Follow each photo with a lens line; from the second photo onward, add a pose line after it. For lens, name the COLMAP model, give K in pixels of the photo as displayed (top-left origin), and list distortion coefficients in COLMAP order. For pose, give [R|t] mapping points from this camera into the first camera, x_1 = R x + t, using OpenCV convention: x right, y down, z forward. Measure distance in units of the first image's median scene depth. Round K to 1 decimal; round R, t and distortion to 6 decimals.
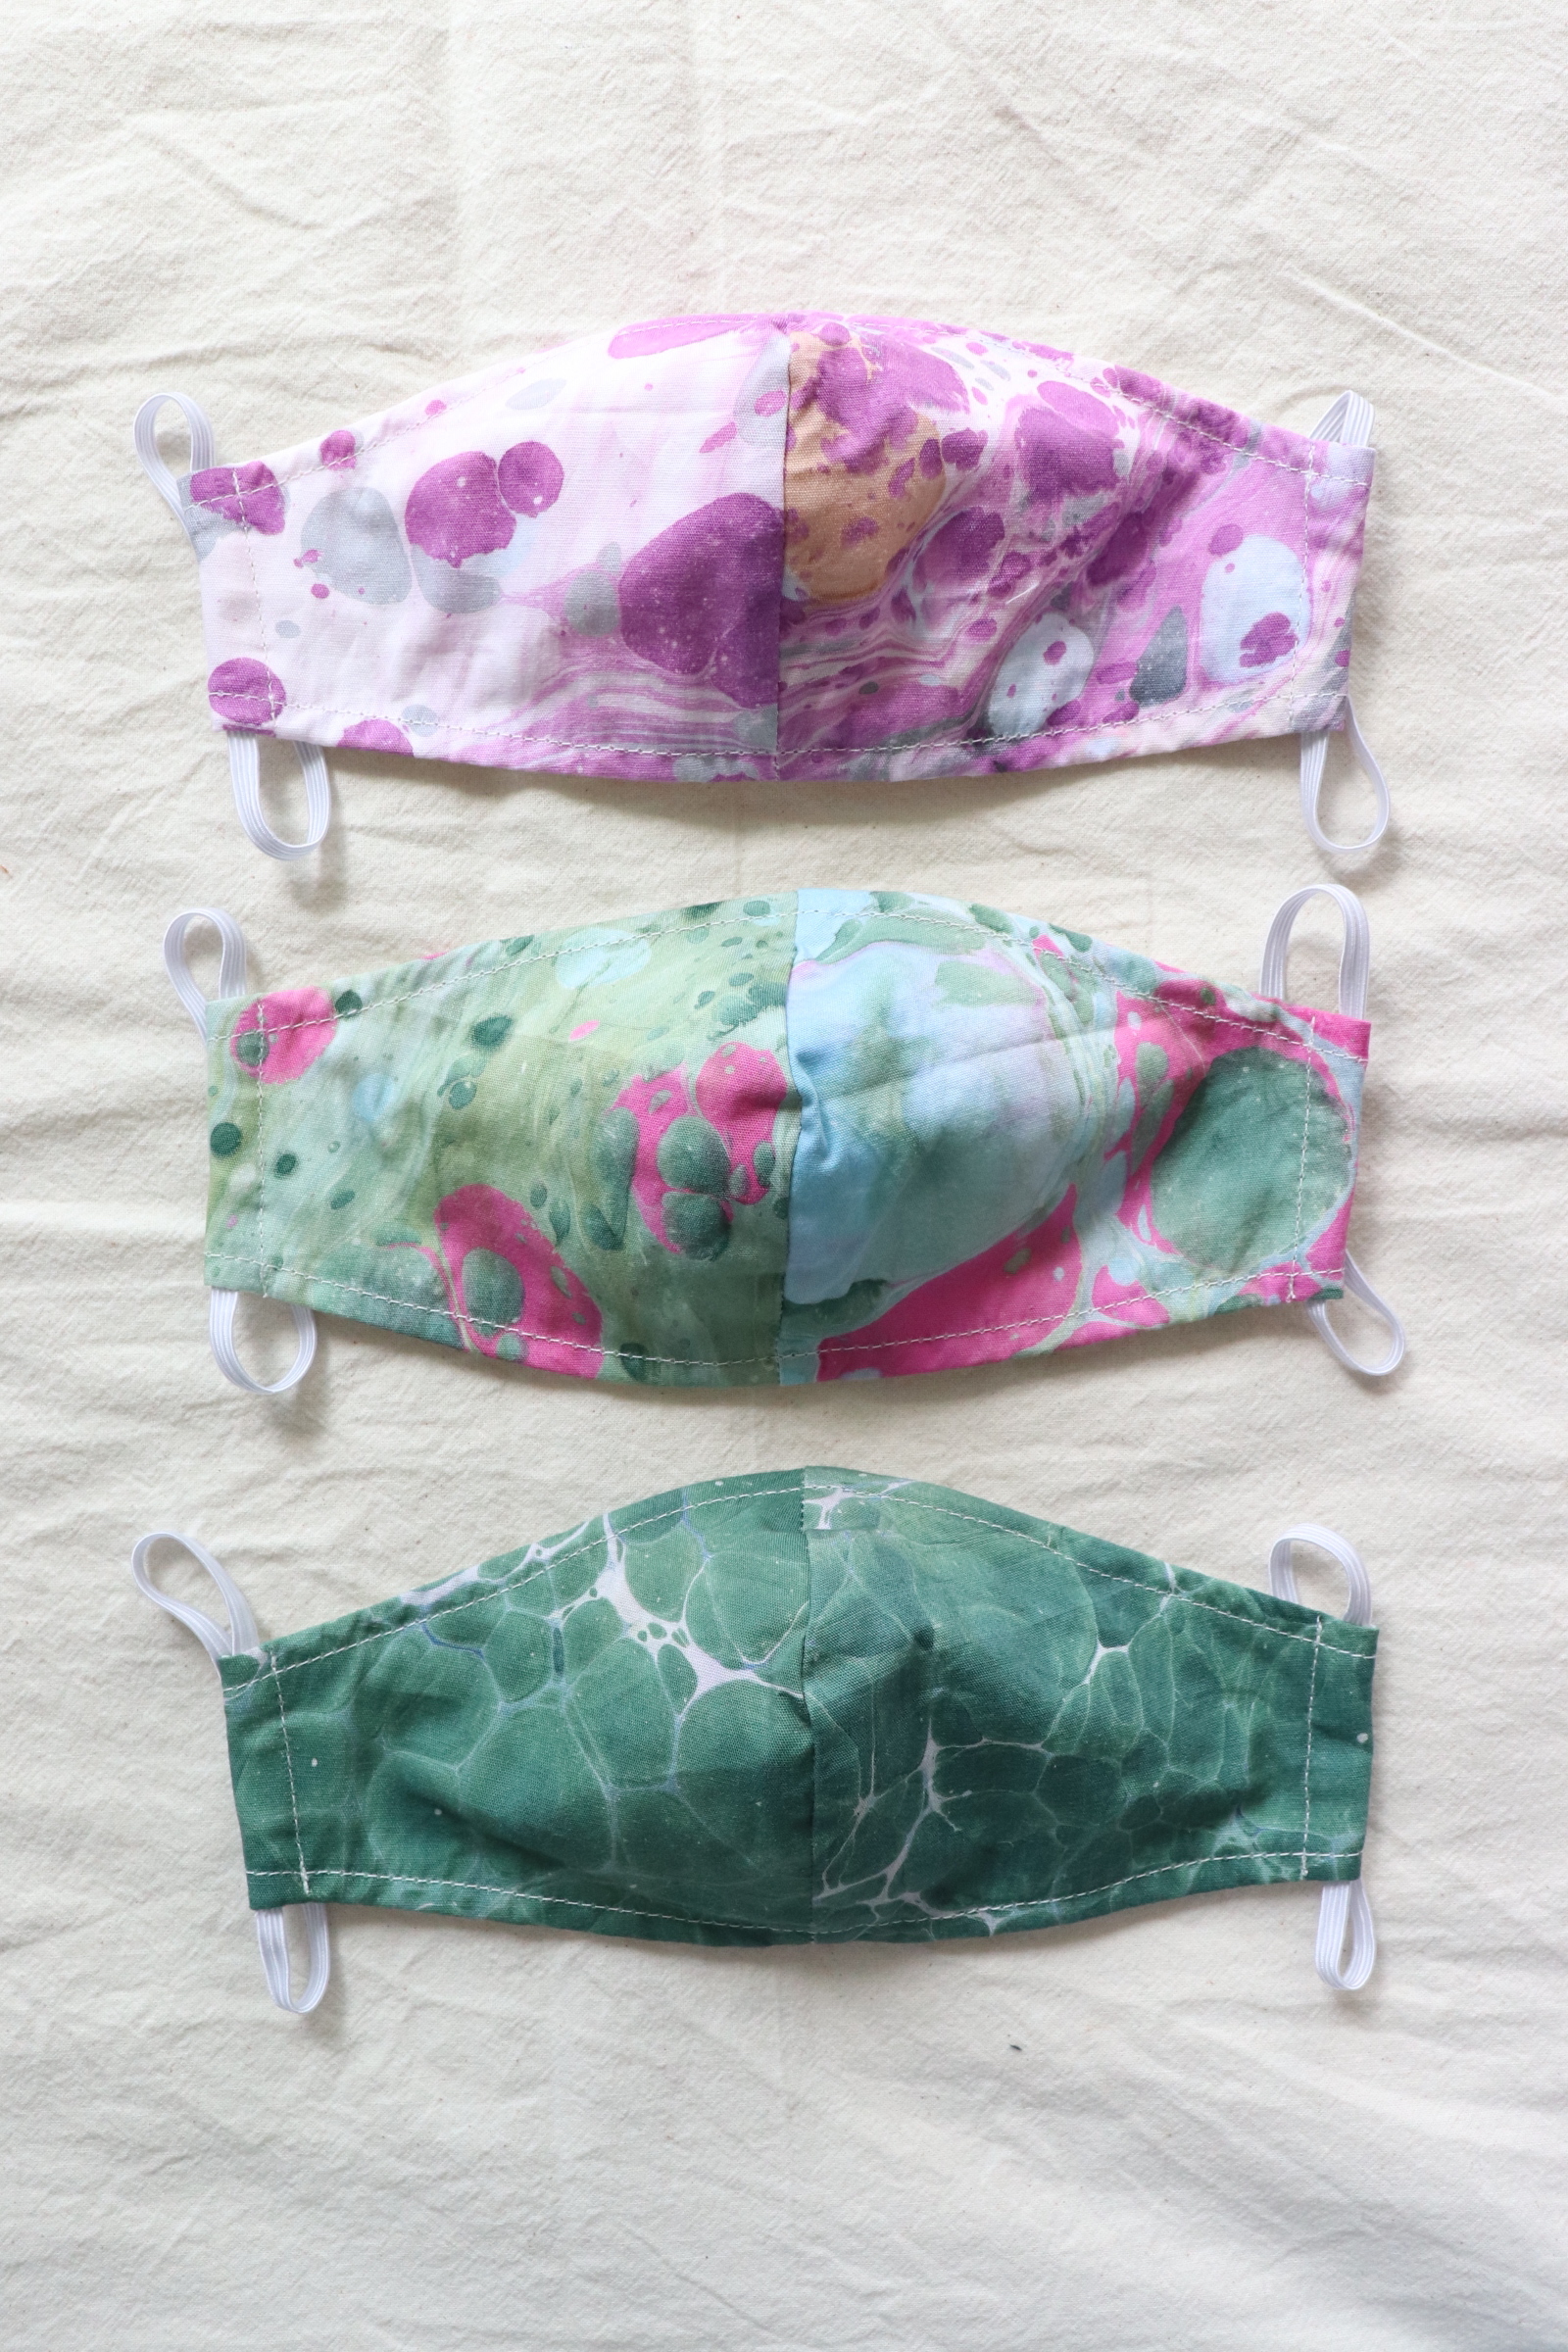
lens RADIAL K [[2067.6, 0, 807.4], [0, 2067.6, 1159.0], [0, 0, 1]] dist [-0.159286, 0.143827]
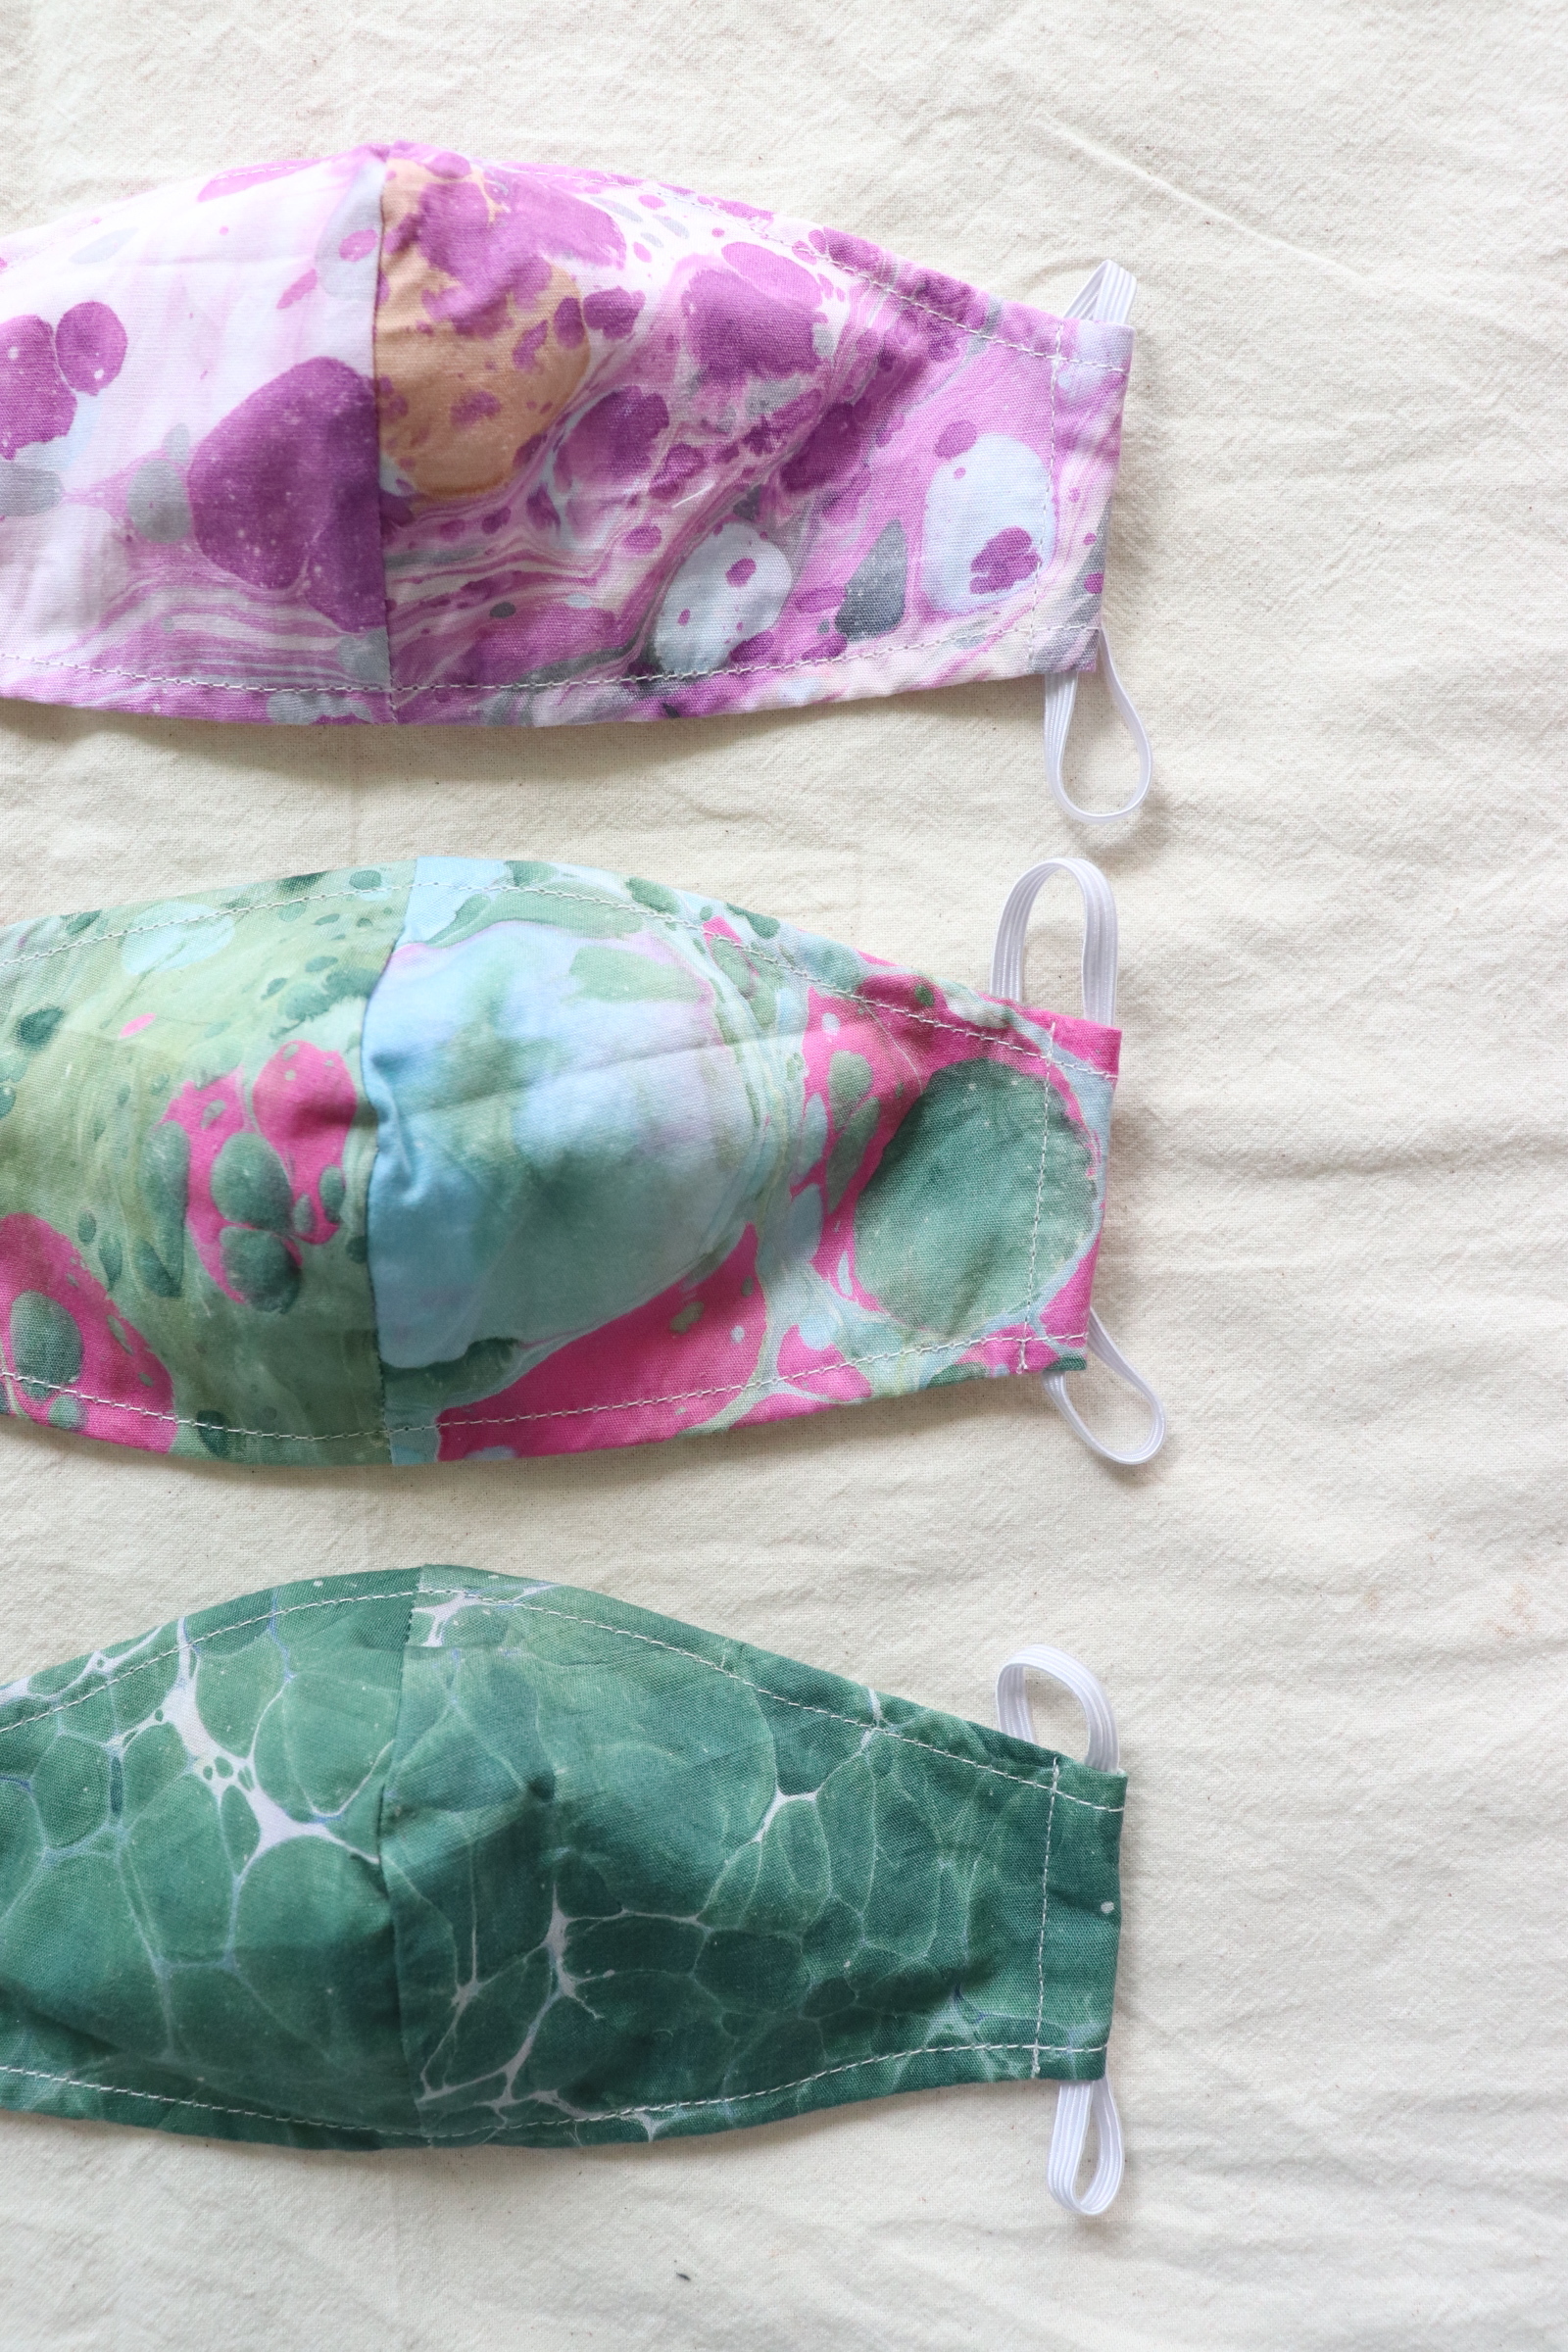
lens RADIAL K [[2067.6, 0, 807.4], [0, 2067.6, 1159.0], [0, 0, 1]] dist [-0.159286, 0.143827]
pose [[0.999480, 0.014957, 0.028556, 0.127081], [-0.014557, 0.999794, -0.014159, -0.002325], [-0.028762, 0.013736, 0.999492, 0.186236]]
